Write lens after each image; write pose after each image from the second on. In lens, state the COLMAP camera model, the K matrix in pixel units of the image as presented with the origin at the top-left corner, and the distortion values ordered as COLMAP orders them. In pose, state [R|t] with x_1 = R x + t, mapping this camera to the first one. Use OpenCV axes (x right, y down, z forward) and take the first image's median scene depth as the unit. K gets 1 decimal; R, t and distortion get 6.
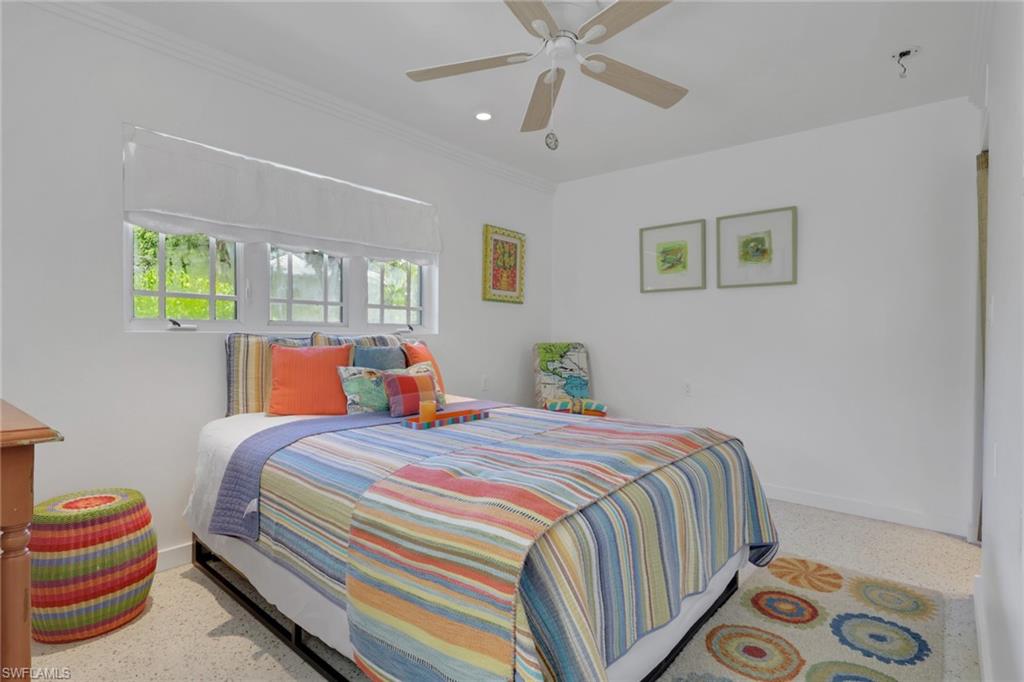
lens RADIAL K [[528.1, 0, 520.8], [0, 528.1, 333.5], [0, 0, 1]] dist [-0.003638, 0.000836]
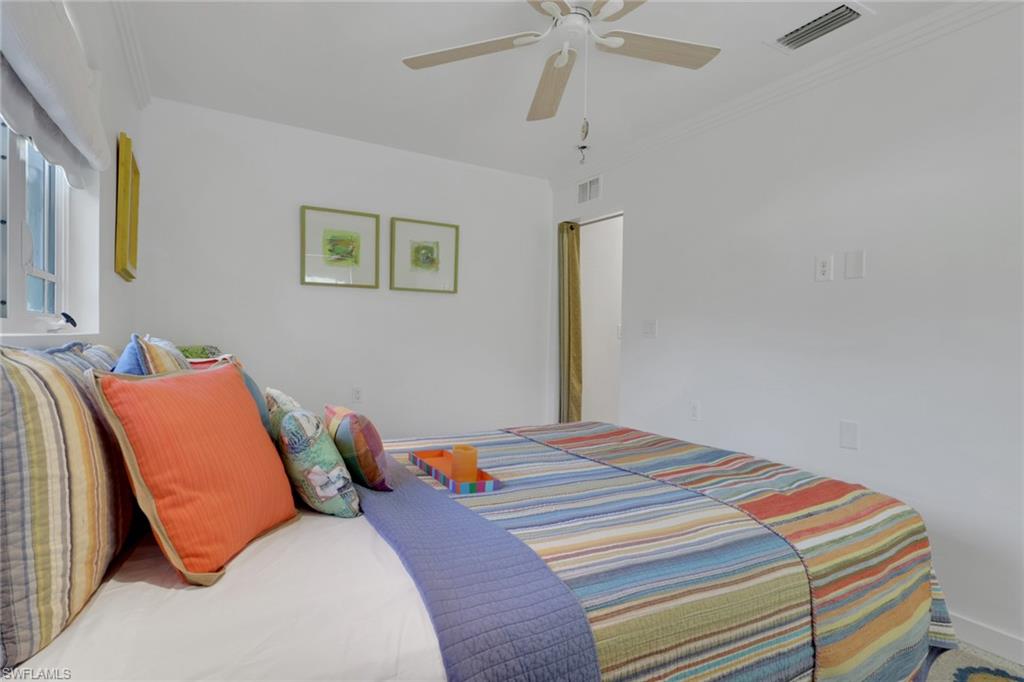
lens RADIAL K [[528.1, 0, 514.8], [0, 528.1, 341.2], [0, 0, 1]] dist [-0.003638, 0.000836]
pose [[0.332770, -0.004791, 0.942996, -0.487233], [-0.019214, 0.999745, 0.011859, -0.005809], [-0.942812, -0.022065, 0.332593, 0.464934]]
